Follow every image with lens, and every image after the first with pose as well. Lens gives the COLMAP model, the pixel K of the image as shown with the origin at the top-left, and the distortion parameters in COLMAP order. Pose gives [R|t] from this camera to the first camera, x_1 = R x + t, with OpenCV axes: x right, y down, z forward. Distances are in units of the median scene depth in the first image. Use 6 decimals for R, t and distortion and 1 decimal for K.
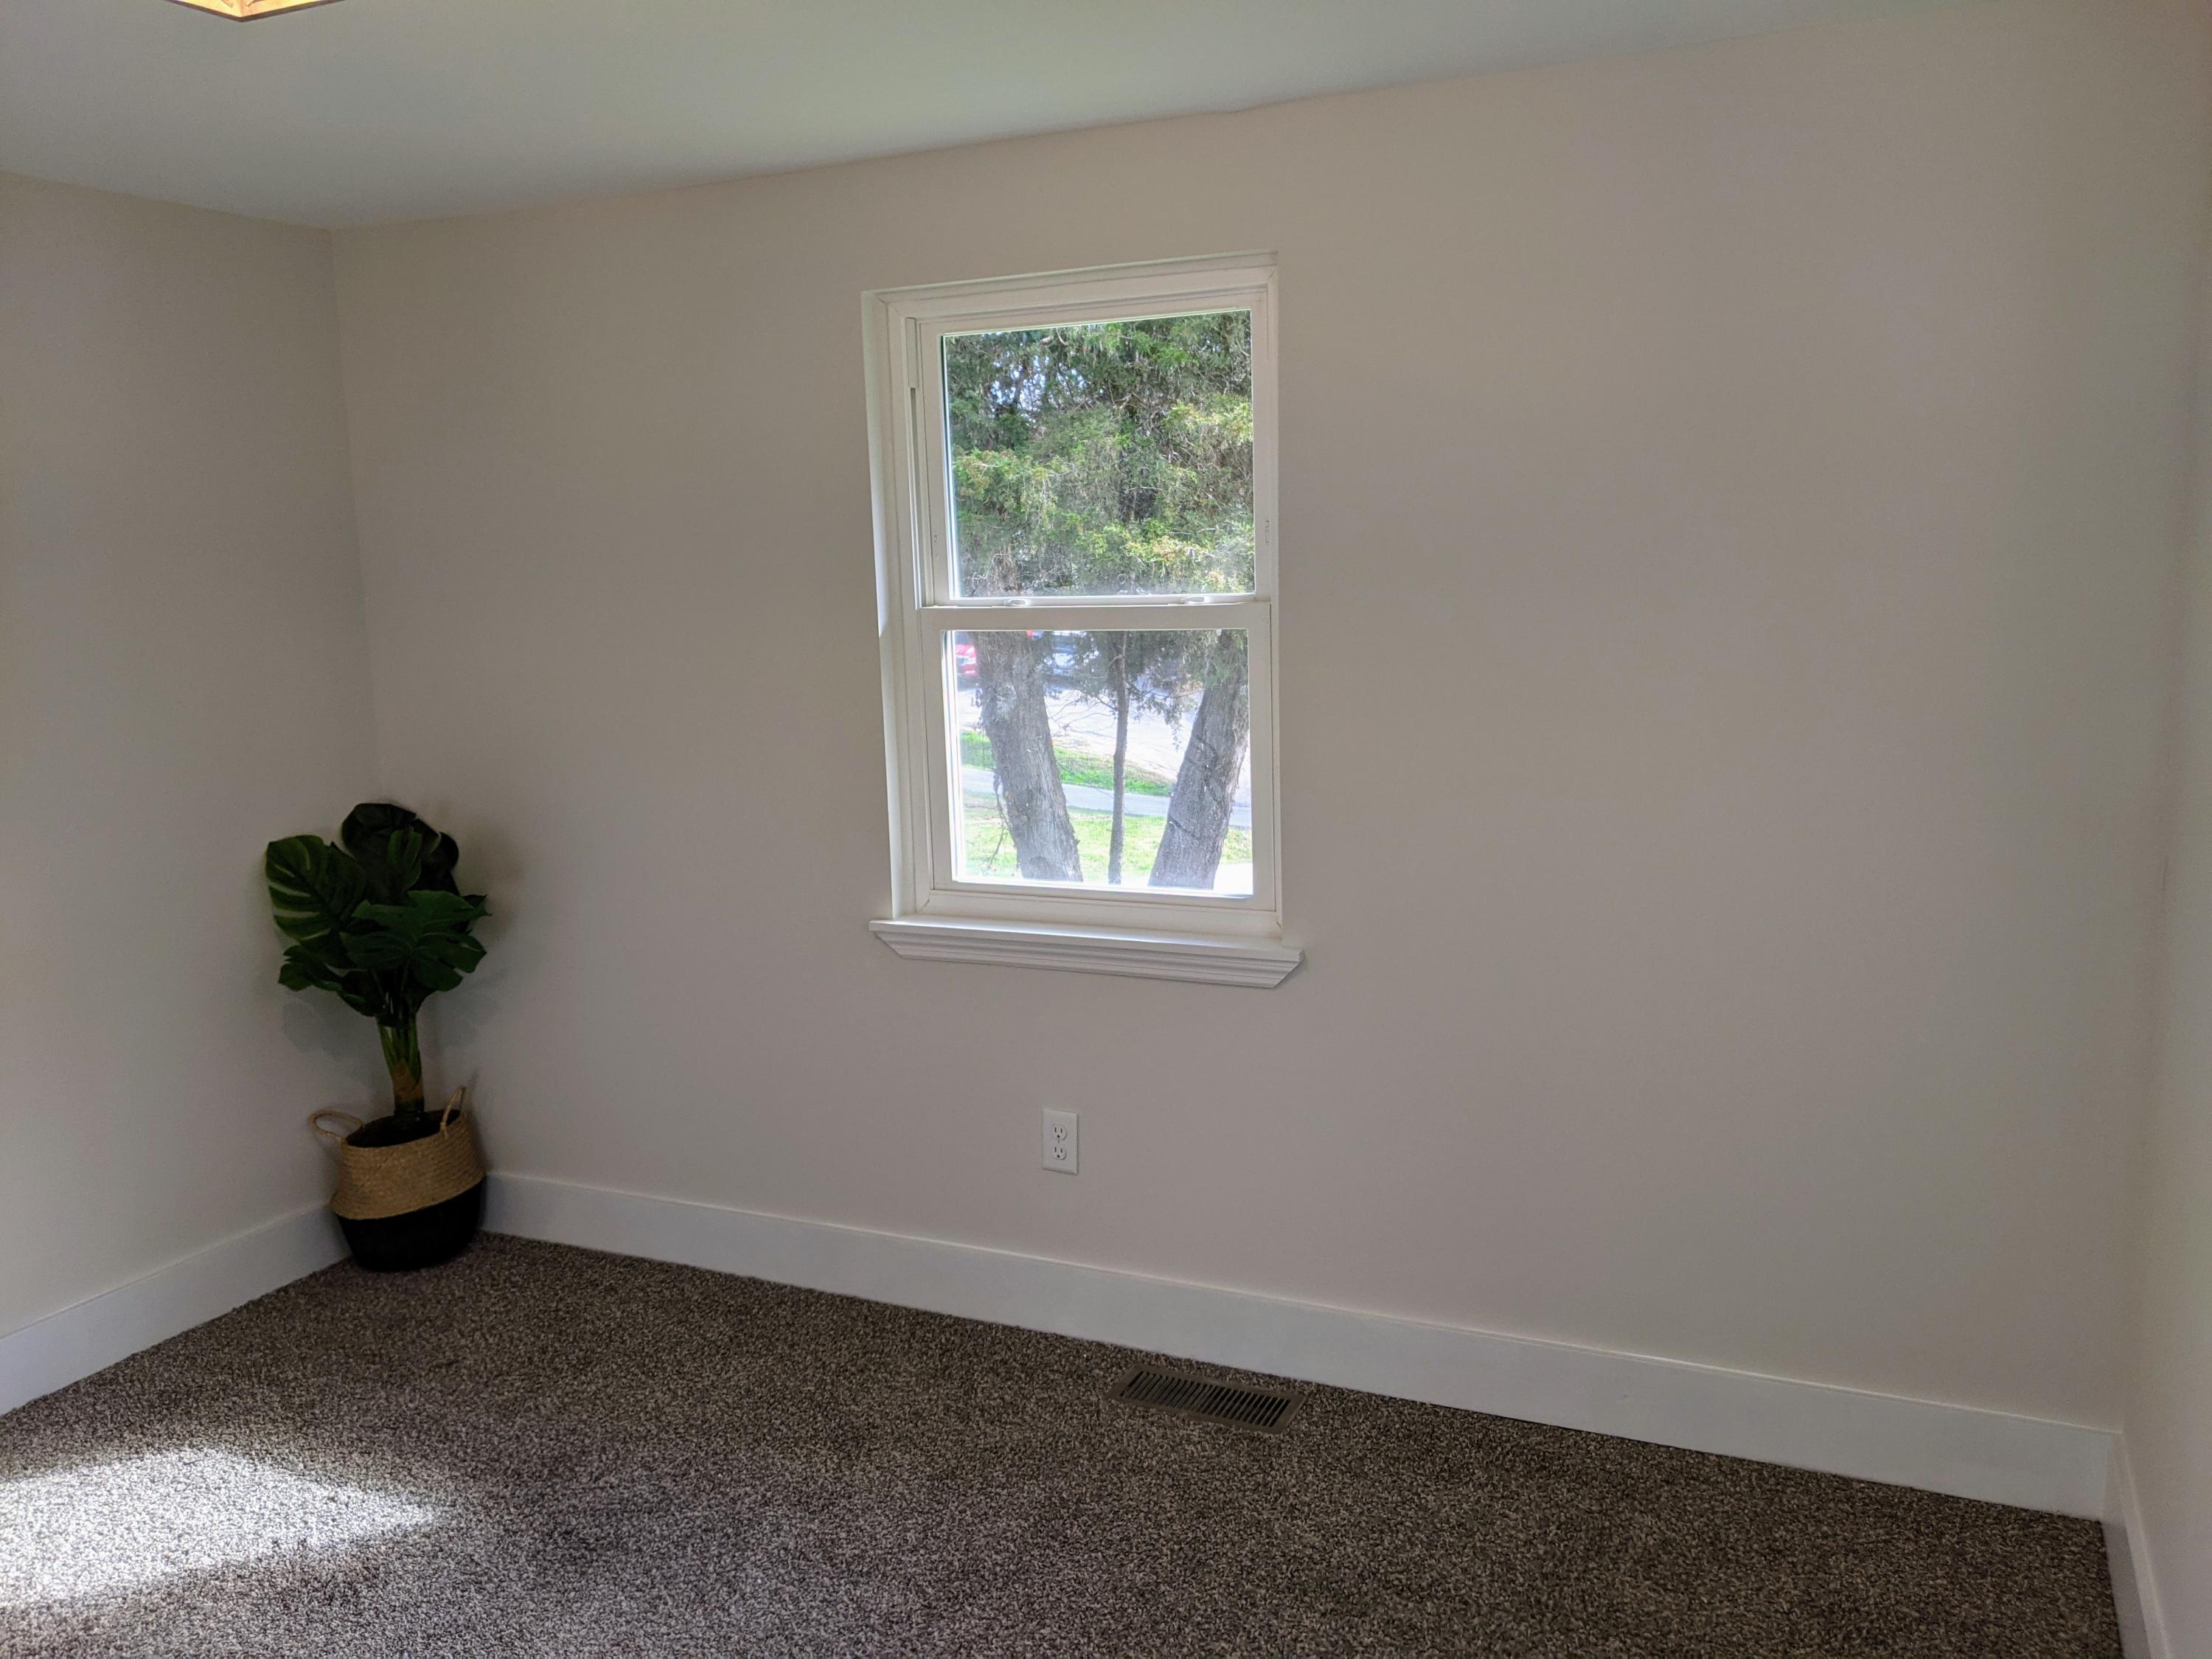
lens RADIAL K [[1729.6, 0, 1063.3], [0, 1729.6, 825.5], [0, 0, 1]] dist [0.143543, -0.250264]
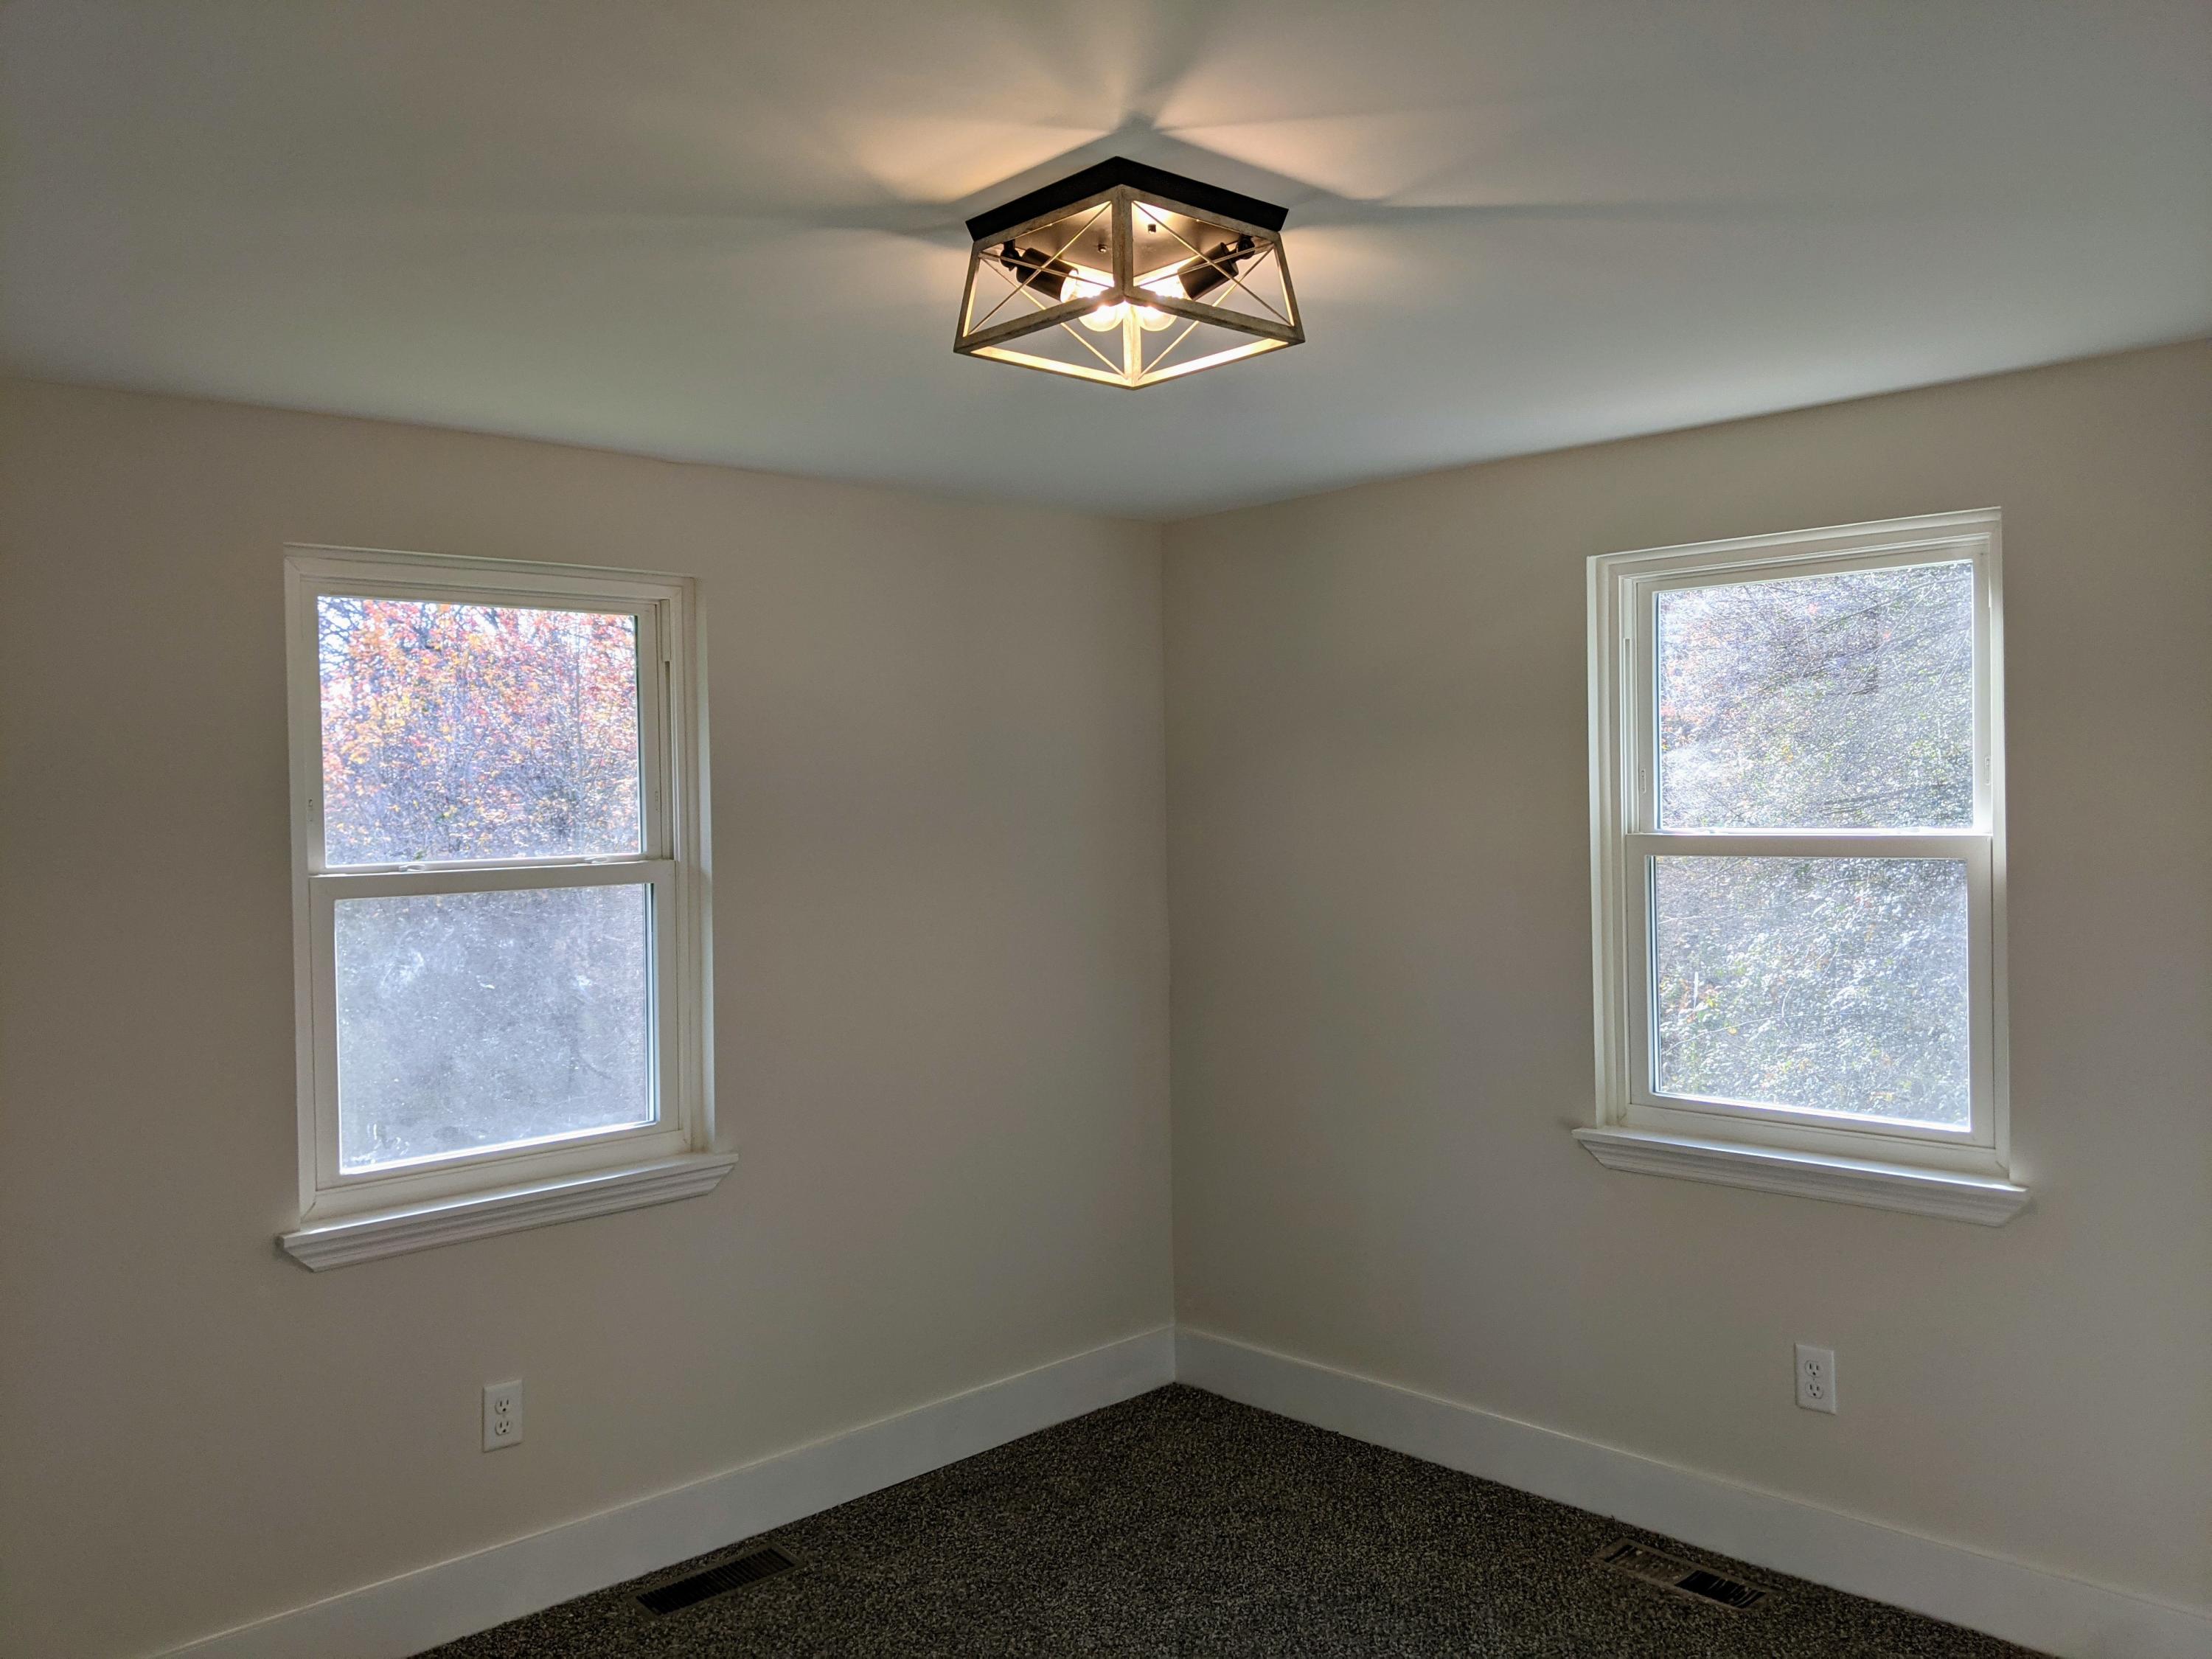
lens RADIAL K [[1751.5, 0, 1096.5], [0, 1751.5, 826.2], [0, 0, 1]] dist [0.043731, -0.073781]
pose [[0.385339, 0.001388, 0.922774, -0.816498], [0.166857, 0.983410, -0.071157, -0.017301], [-0.907564, 0.181390, 0.378715, 0.276248]]
